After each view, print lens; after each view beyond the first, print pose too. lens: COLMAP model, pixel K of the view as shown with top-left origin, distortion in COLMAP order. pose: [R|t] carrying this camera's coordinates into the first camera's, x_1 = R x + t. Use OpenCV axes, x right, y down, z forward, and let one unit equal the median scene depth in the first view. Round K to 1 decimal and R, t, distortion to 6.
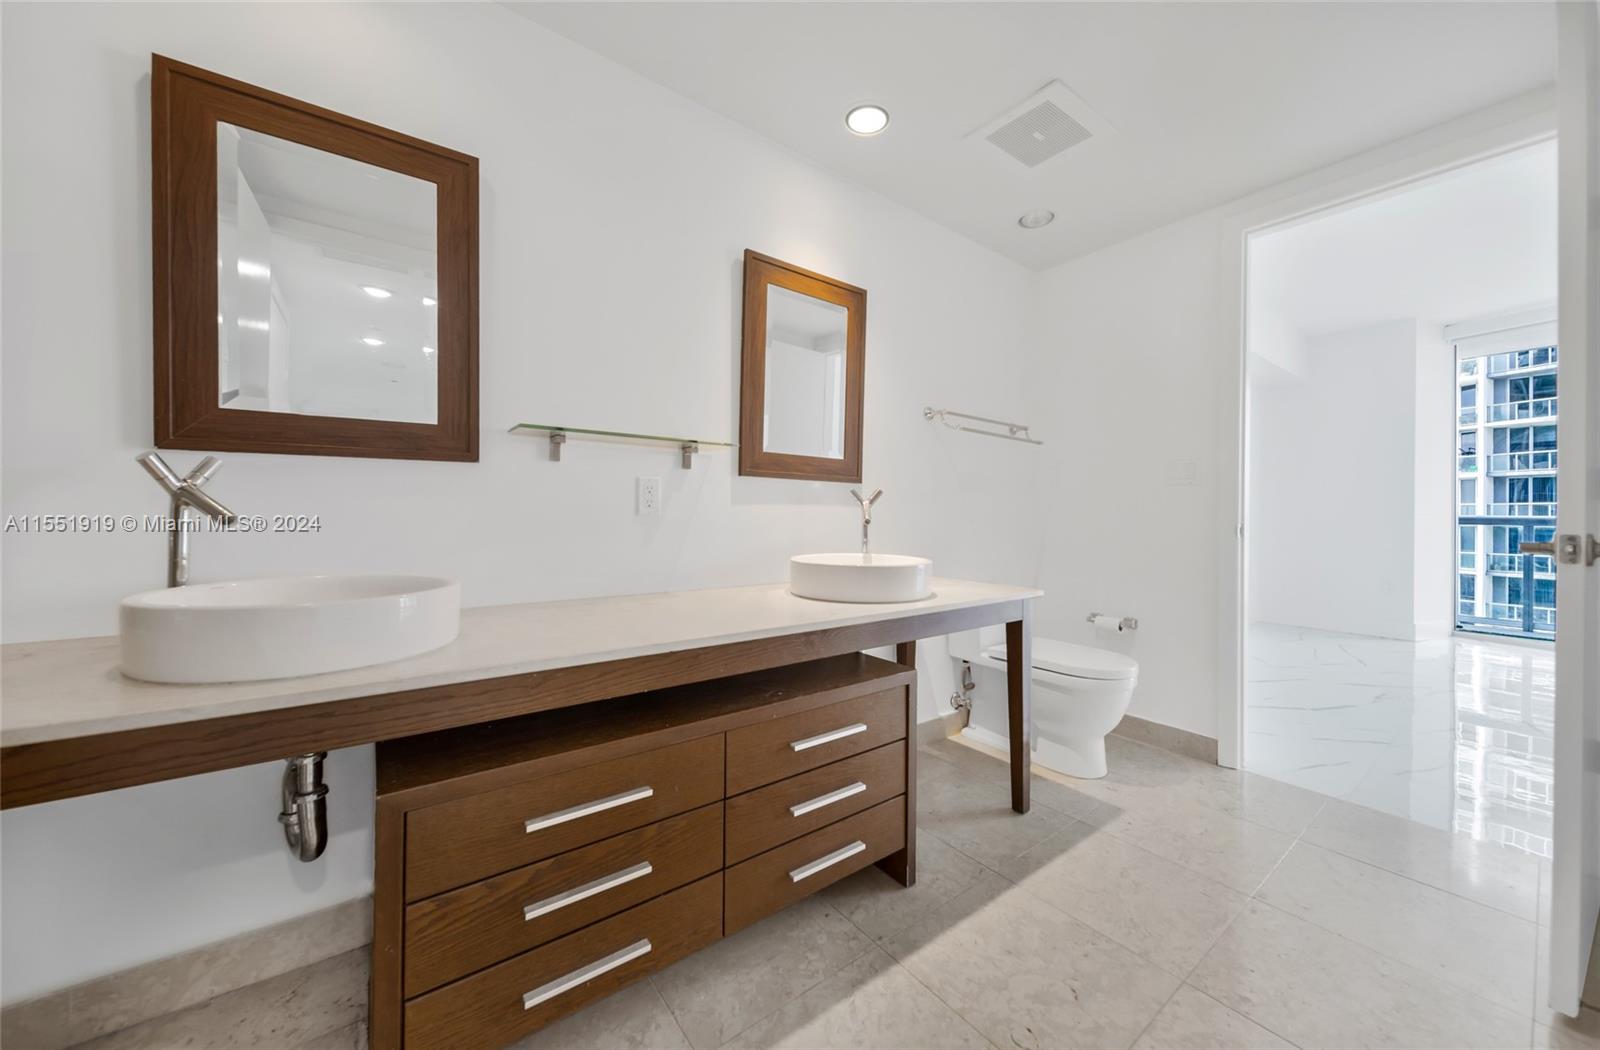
lens RADIAL K [[568.0, 0, 794.9], [0, 568.0, 515.1], [0, 0, 1]] dist [-0.002572, -0.000372]
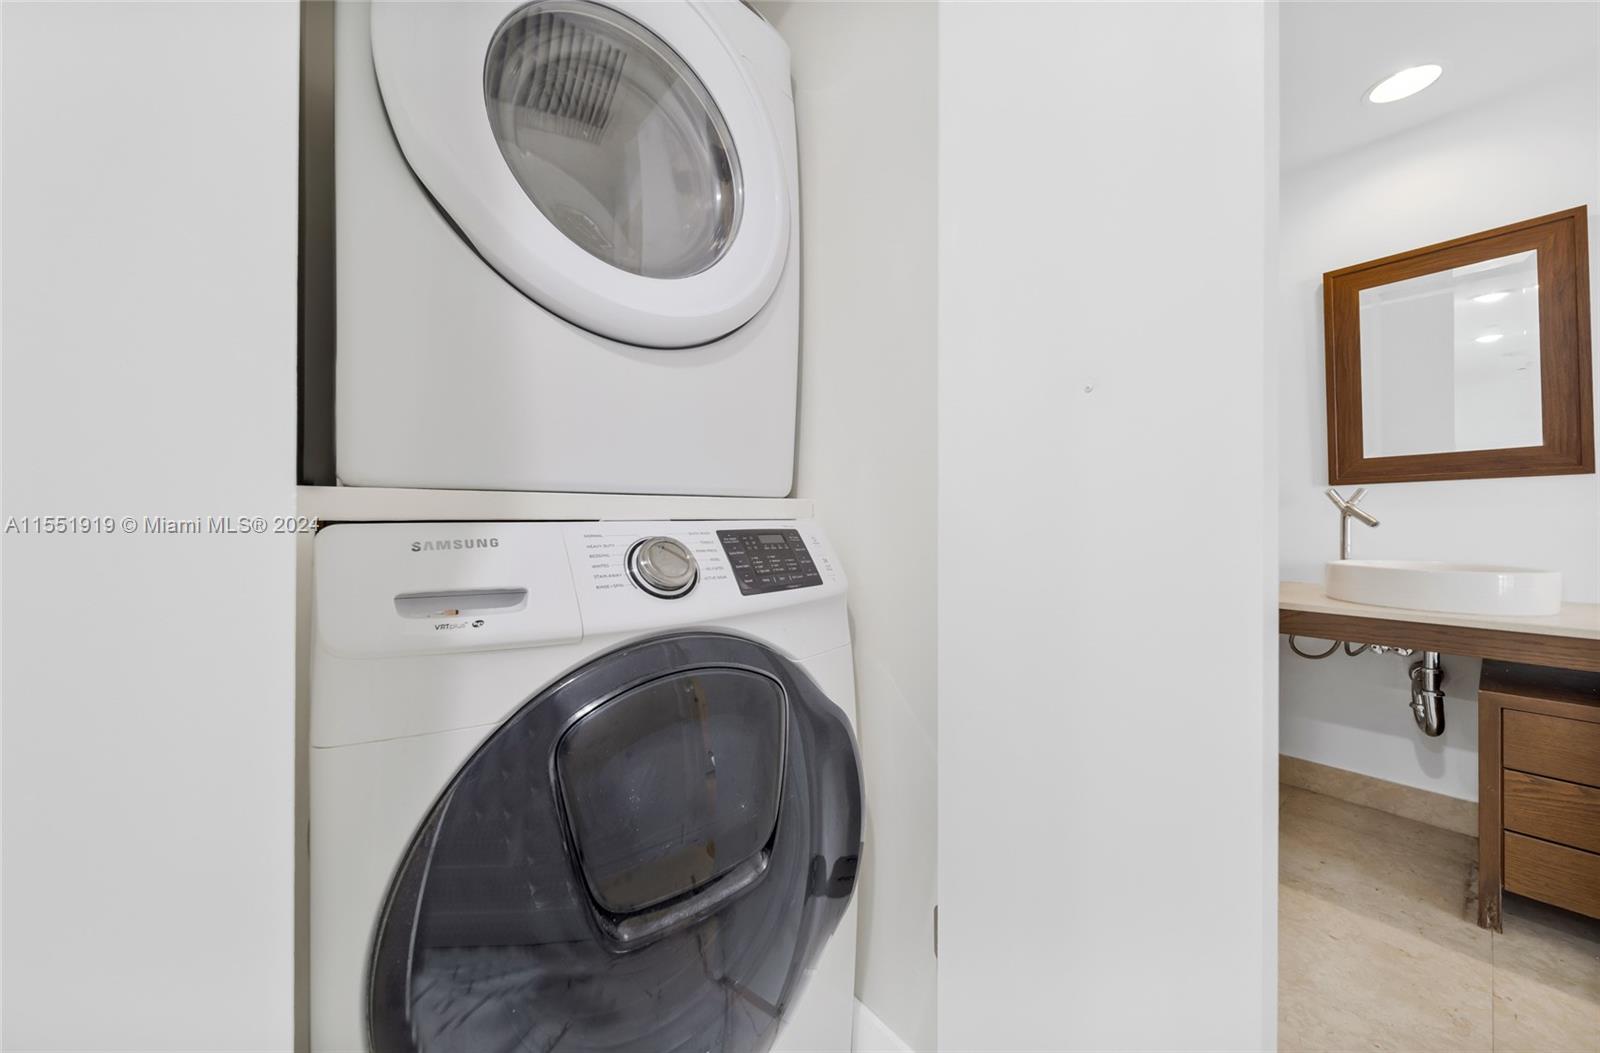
lens RADIAL K [[568.0, 0, 794.9], [0, 568.0, 516.6], [0, 0, 1]] dist [-0.002572, -0.000372]
pose [[0.032828, -0.017762, -0.999303, 0.673649], [0.004077, 0.999836, -0.017638, 0.009593], [0.999453, -0.003495, 0.032895, -0.827034]]
